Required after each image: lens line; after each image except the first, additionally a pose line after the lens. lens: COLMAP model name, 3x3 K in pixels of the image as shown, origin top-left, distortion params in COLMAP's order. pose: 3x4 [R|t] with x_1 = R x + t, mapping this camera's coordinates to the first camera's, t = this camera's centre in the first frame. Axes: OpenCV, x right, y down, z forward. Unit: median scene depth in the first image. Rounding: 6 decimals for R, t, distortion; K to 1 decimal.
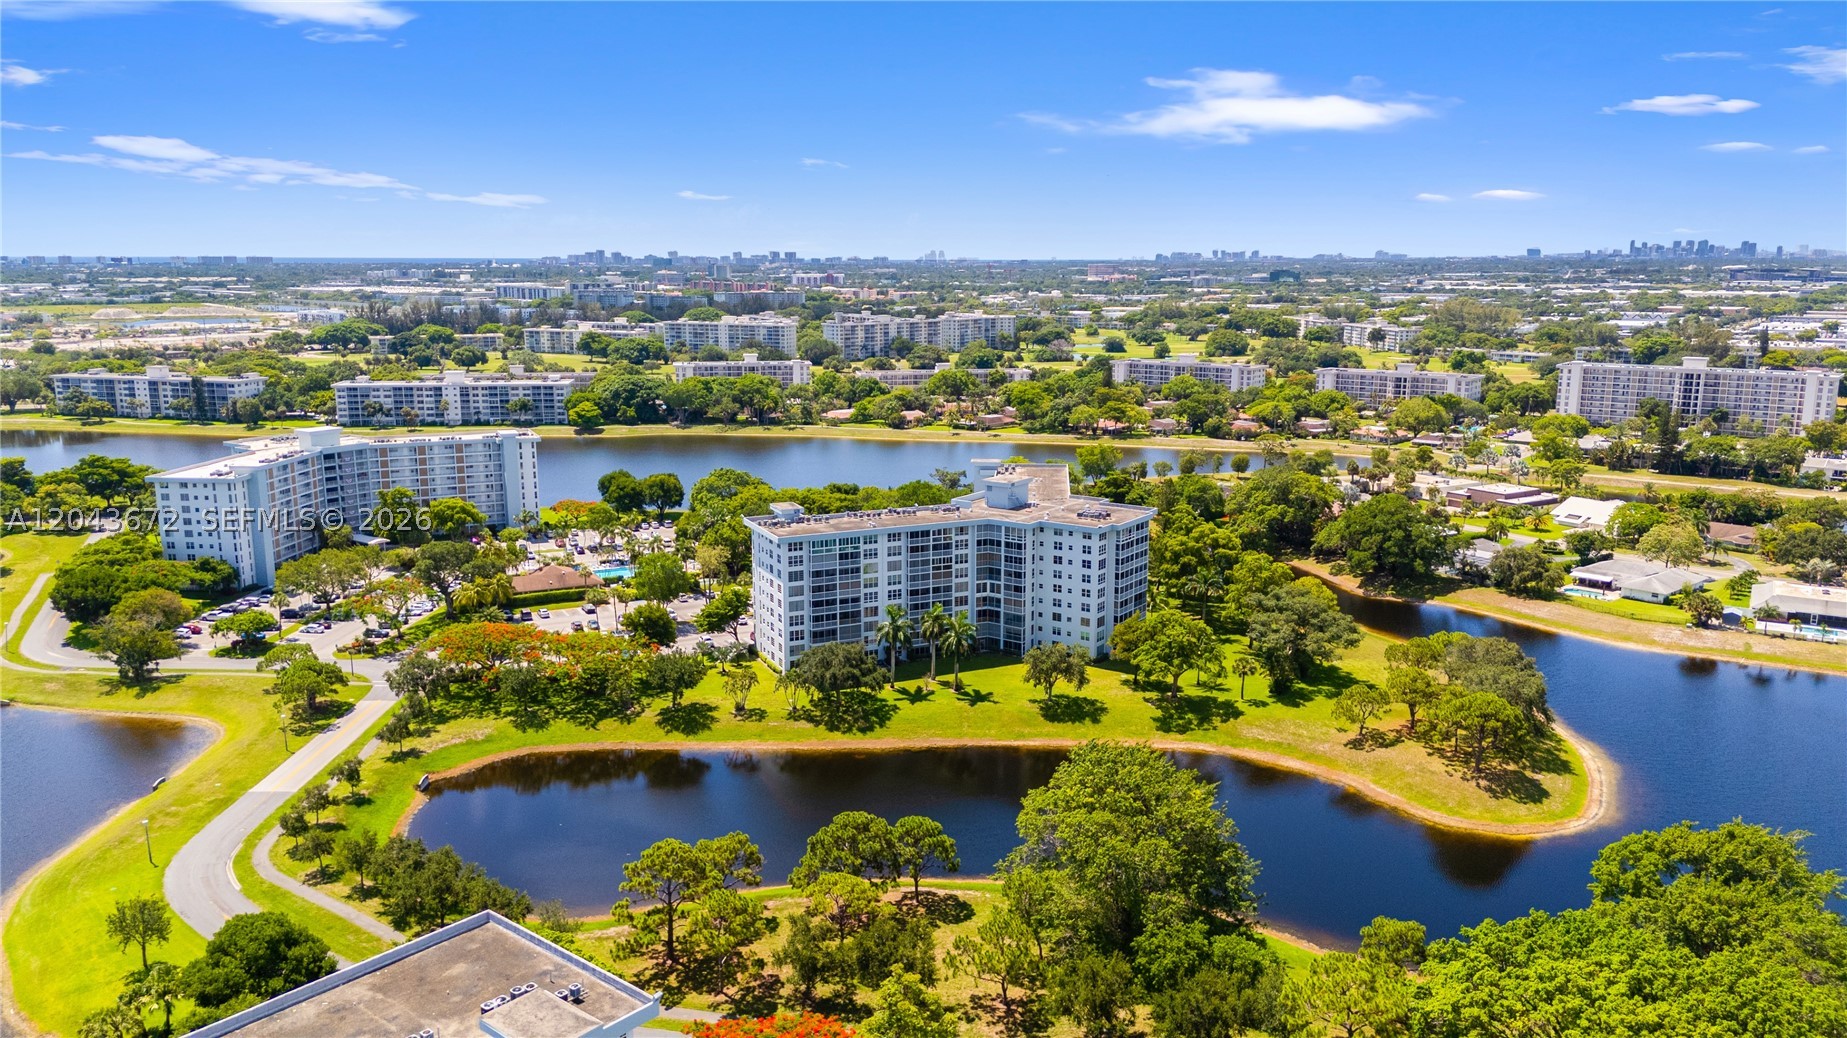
lens RADIAL K [[1350.3, 0, 936.7], [0, 1350.3, 569.9], [0, 0, 1]] dist [0.070112, -0.057977]
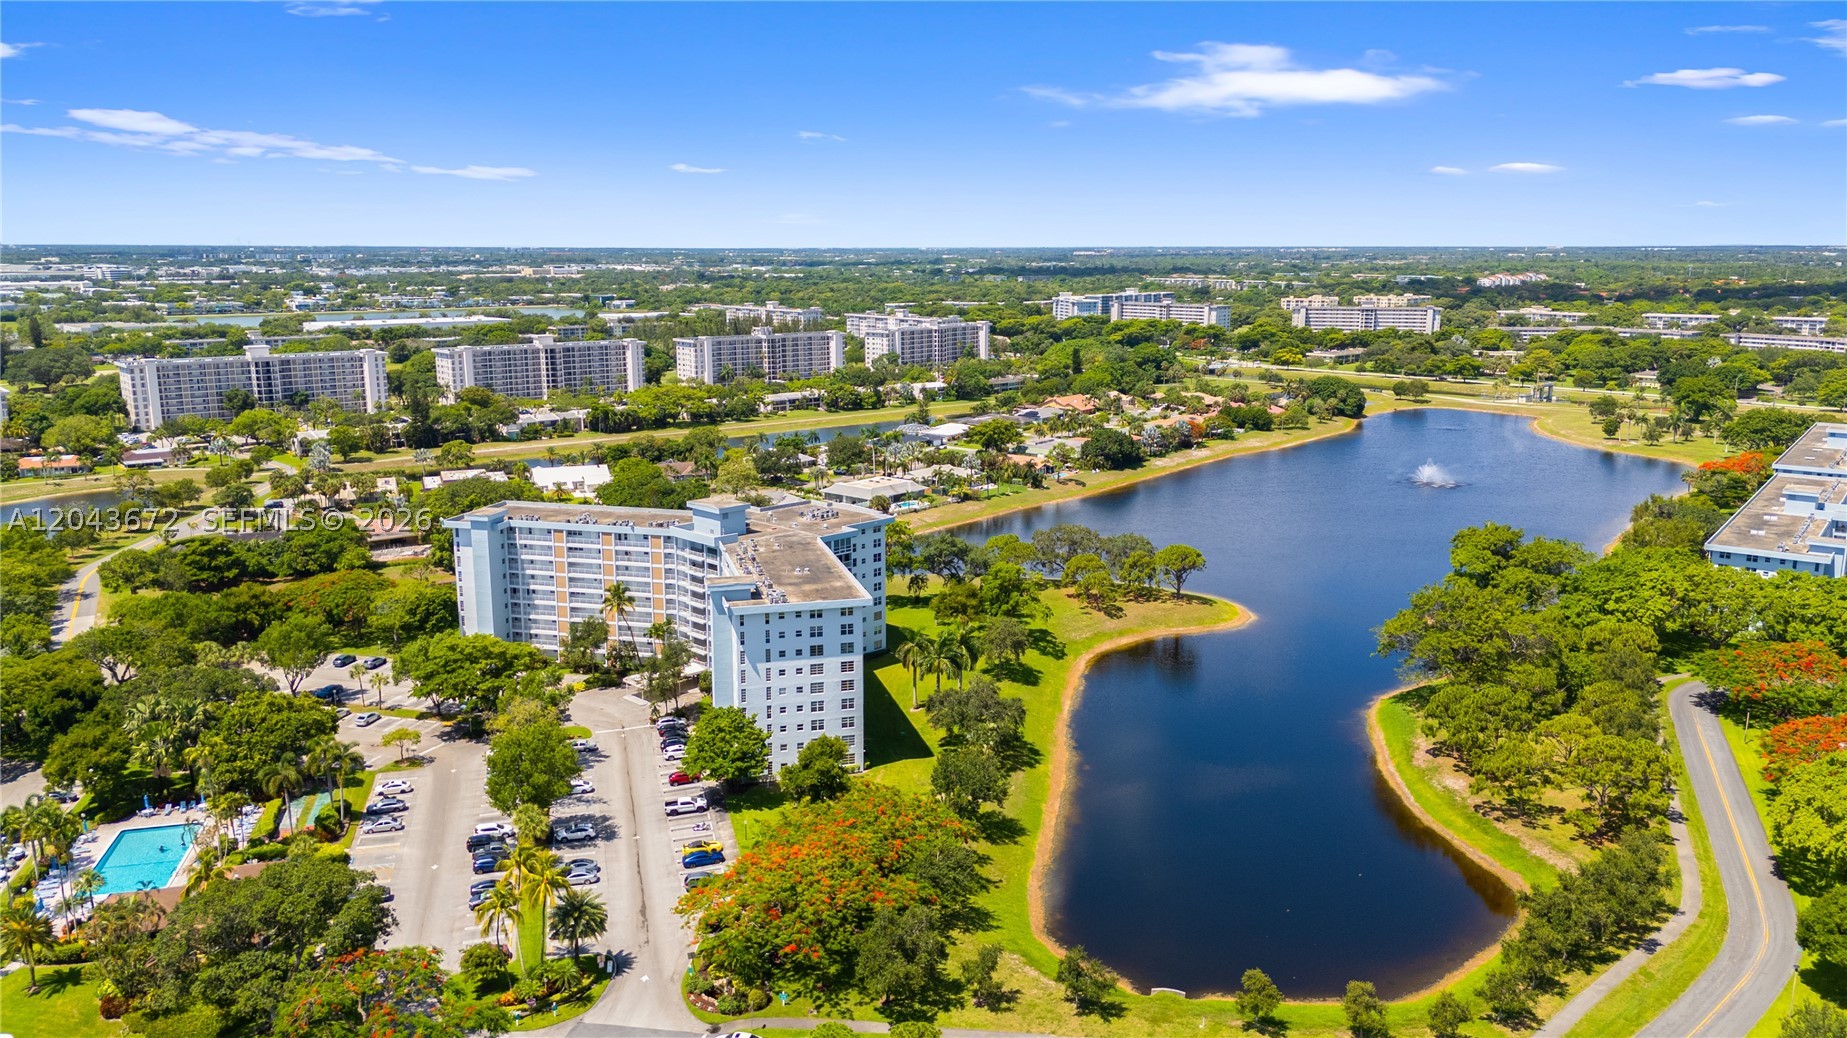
lens RADIAL K [[1350.3, 0, 919.7], [0, 1350.3, 518.7], [0, 0, 1]] dist [0.070112, -0.057977]
pose [[0.176863, -0.195416, 0.964641, -0.609174], [0.222842, 0.962591, 0.154144, -0.129640], [-0.958677, 0.187700, 0.213794, 0.546741]]
